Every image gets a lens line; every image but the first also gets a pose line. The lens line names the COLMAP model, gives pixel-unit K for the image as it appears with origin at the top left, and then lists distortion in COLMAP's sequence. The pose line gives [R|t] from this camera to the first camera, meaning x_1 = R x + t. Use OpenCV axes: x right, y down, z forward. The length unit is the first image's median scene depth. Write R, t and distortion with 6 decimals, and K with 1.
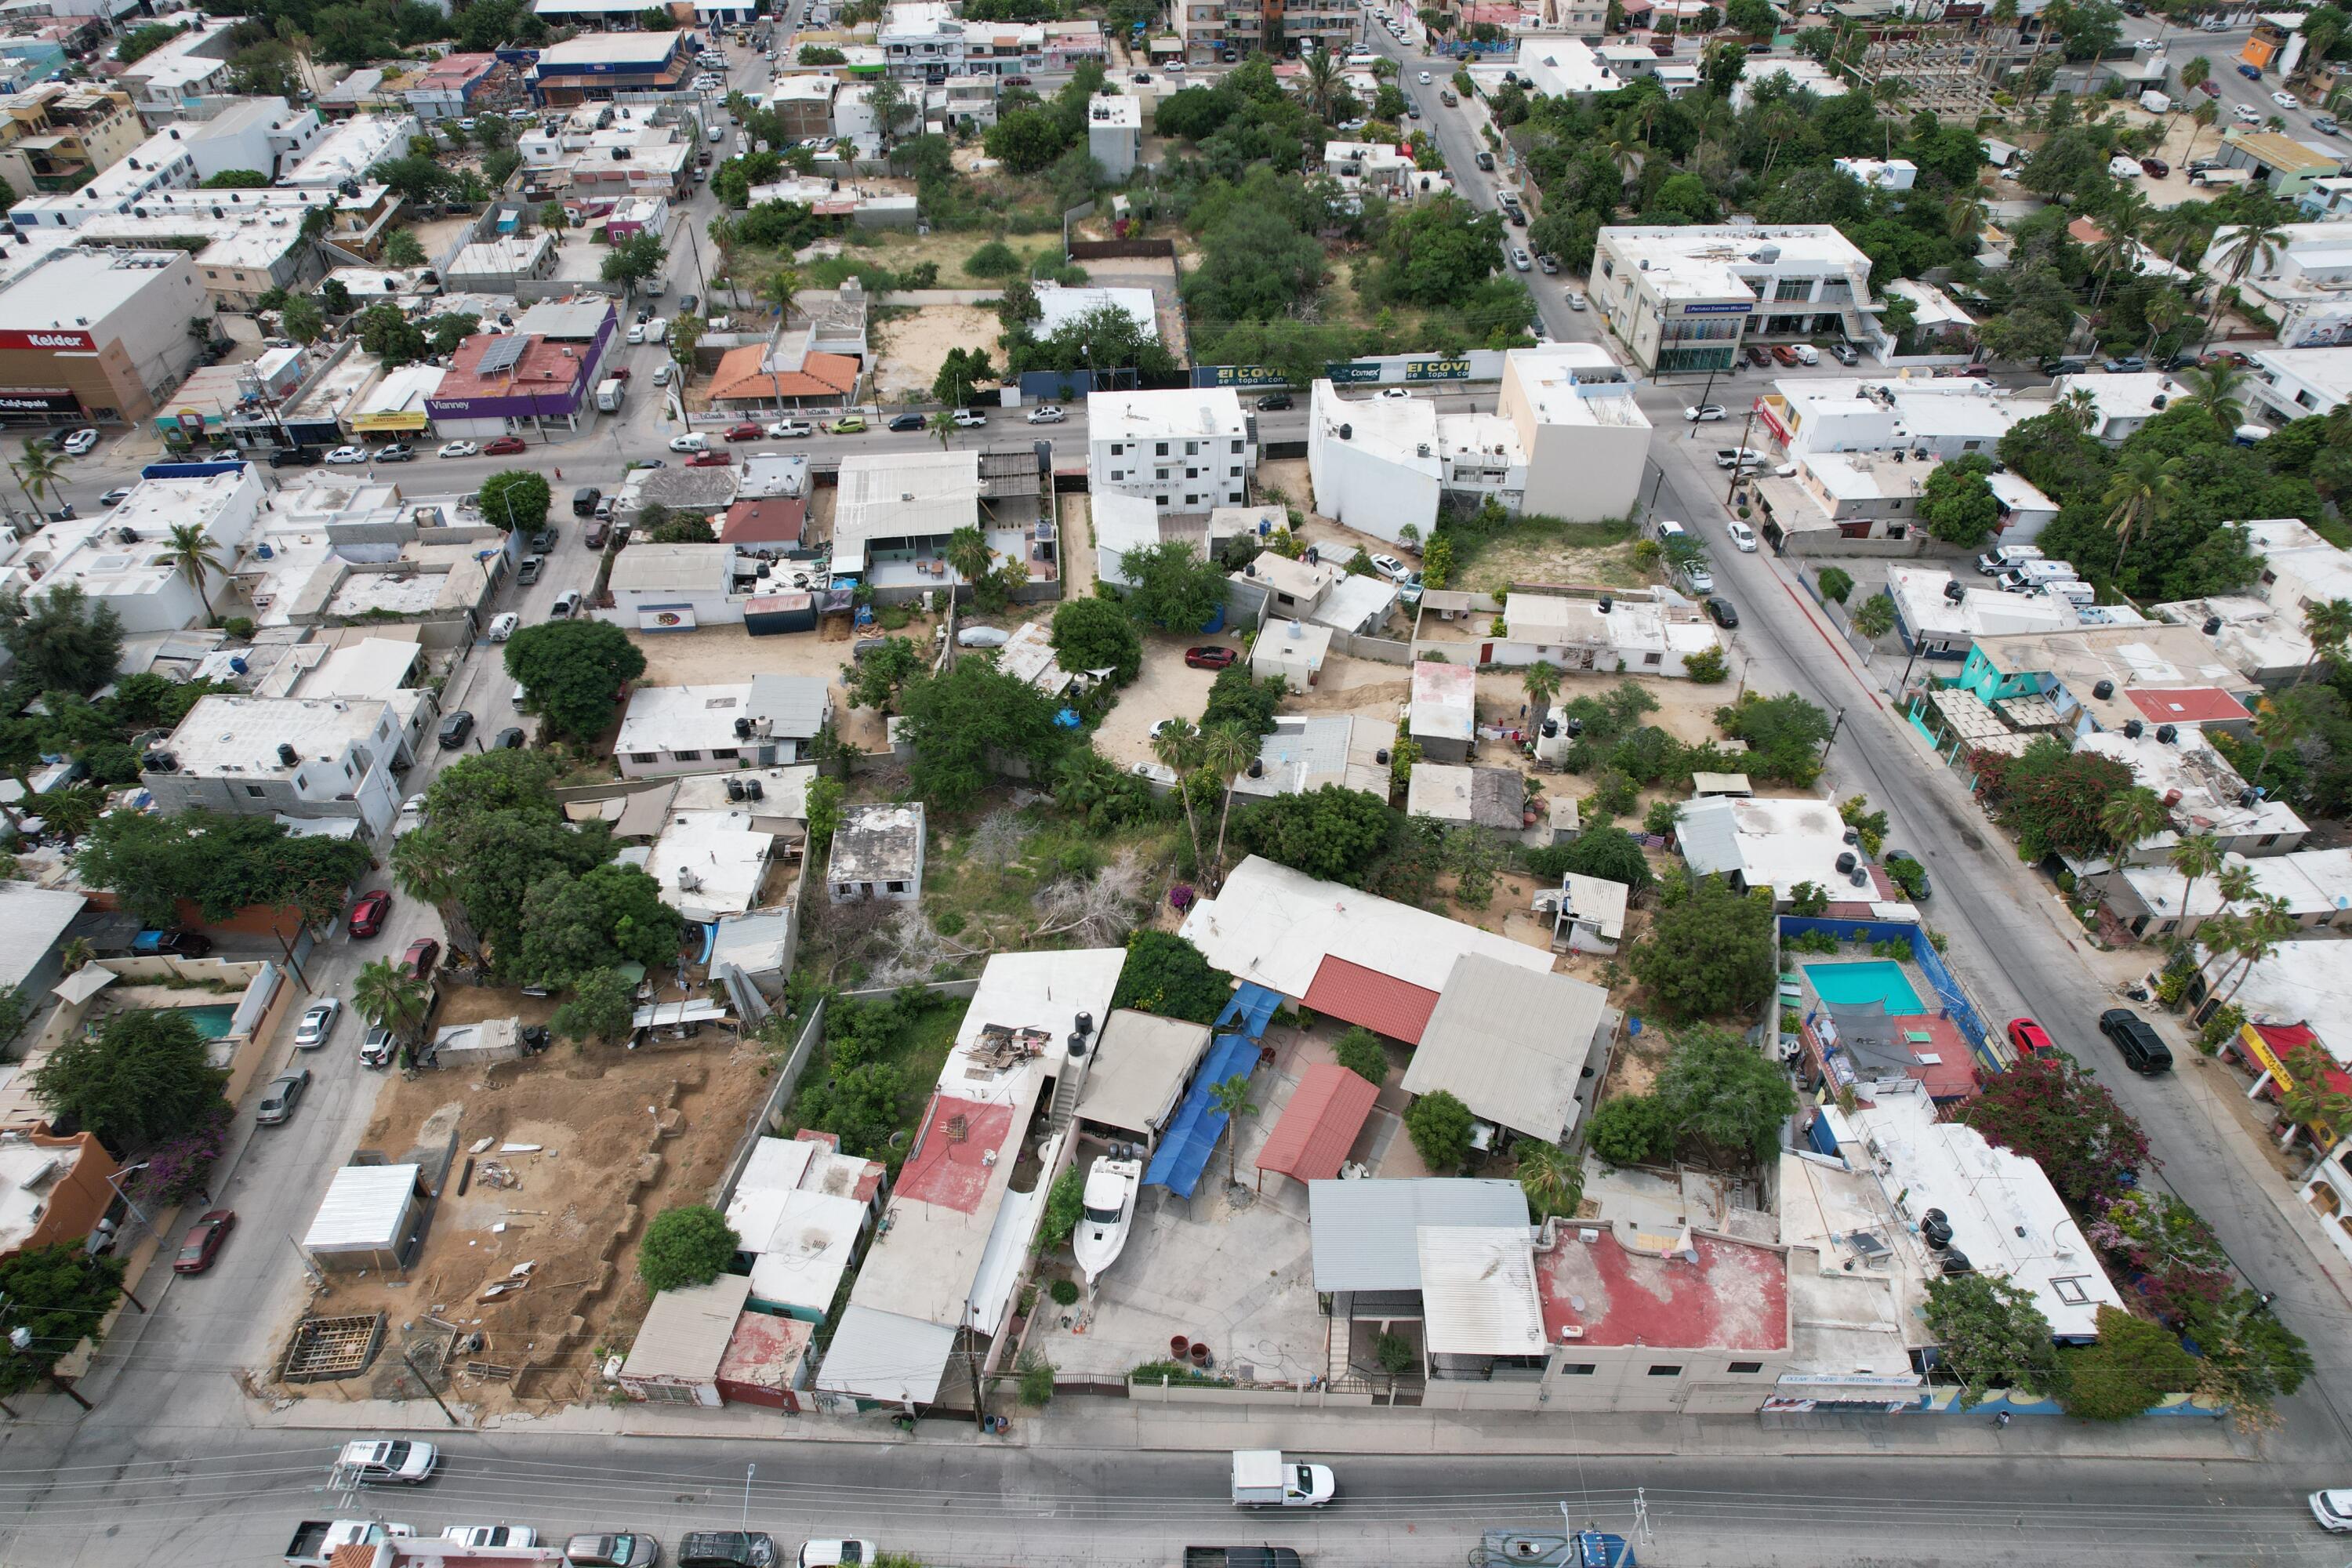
lens RADIAL K [[1452.8, 0, 1176.0], [0, 1452.8, 784.0], [0, 0, 1]] dist [-0.080835, 0.070755]
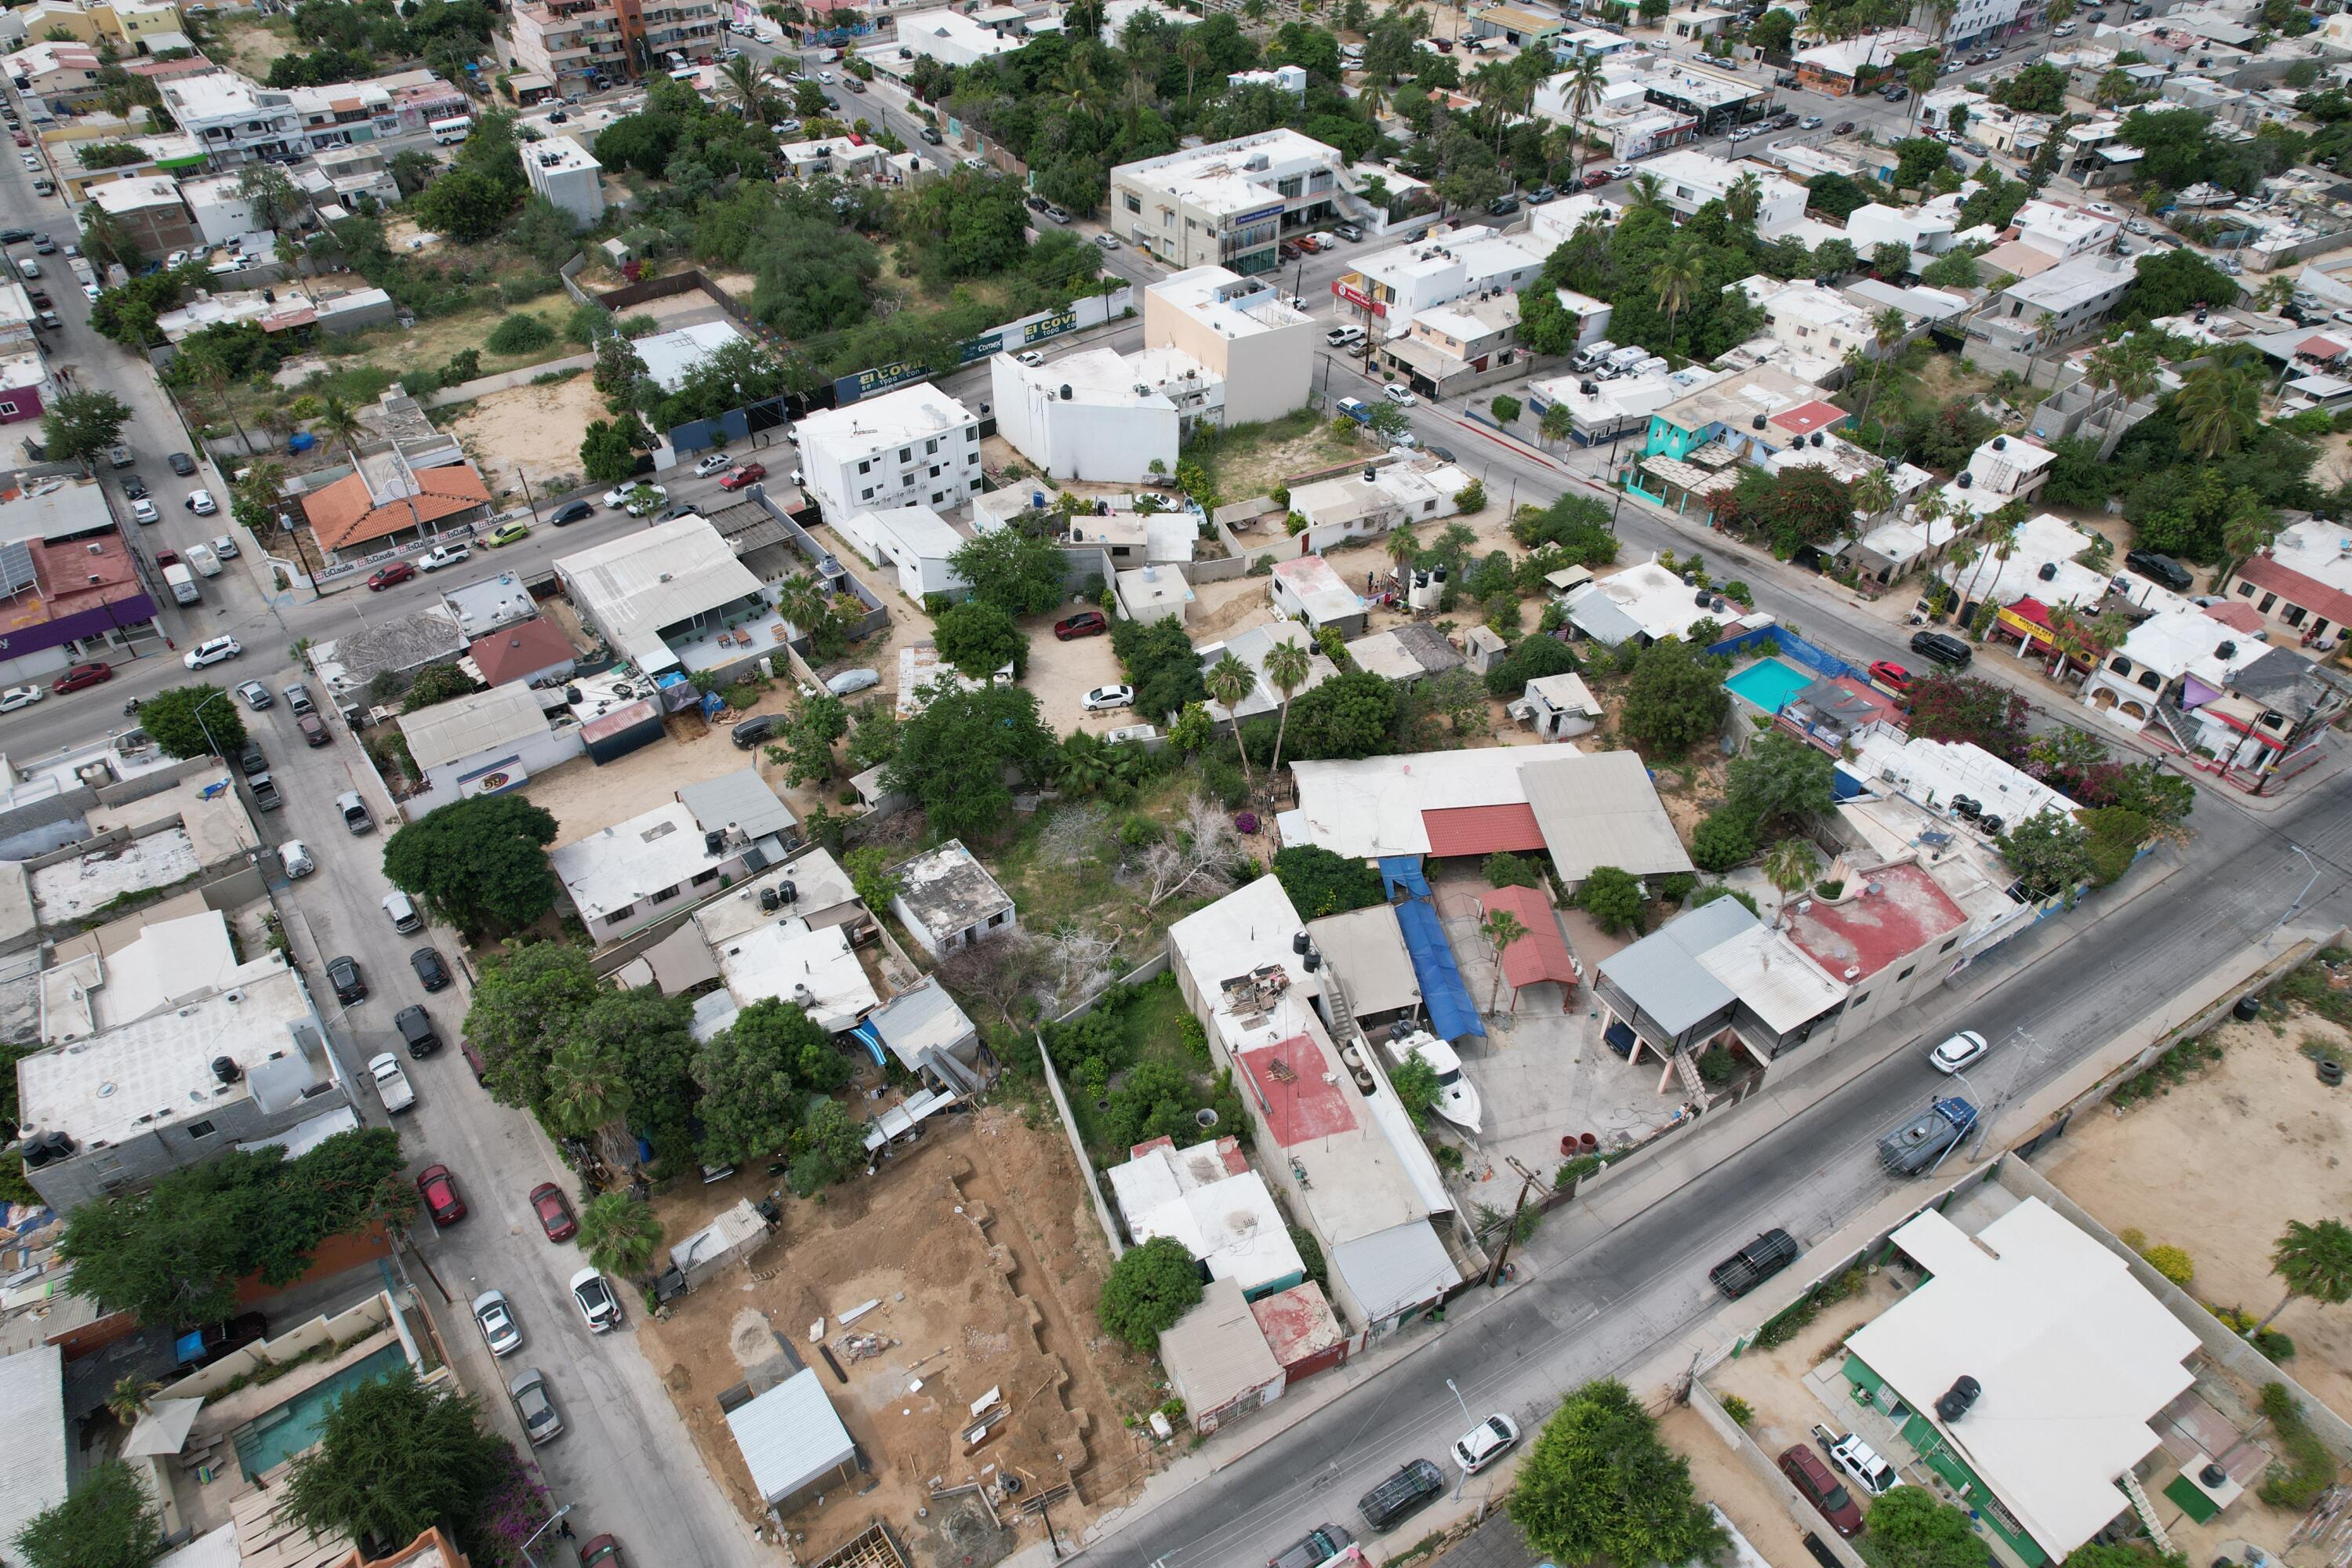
lens RADIAL K [[1452.8, 0, 1176.0], [0, 1452.8, 784.0], [0, 0, 1]] dist [-0.080835, 0.070755]
pose [[0.849910, -0.349239, 0.394569, -0.346771], [0.346952, 0.934483, 0.079783, -0.039239], [-0.396582, 0.069088, 0.915396, 0.043096]]
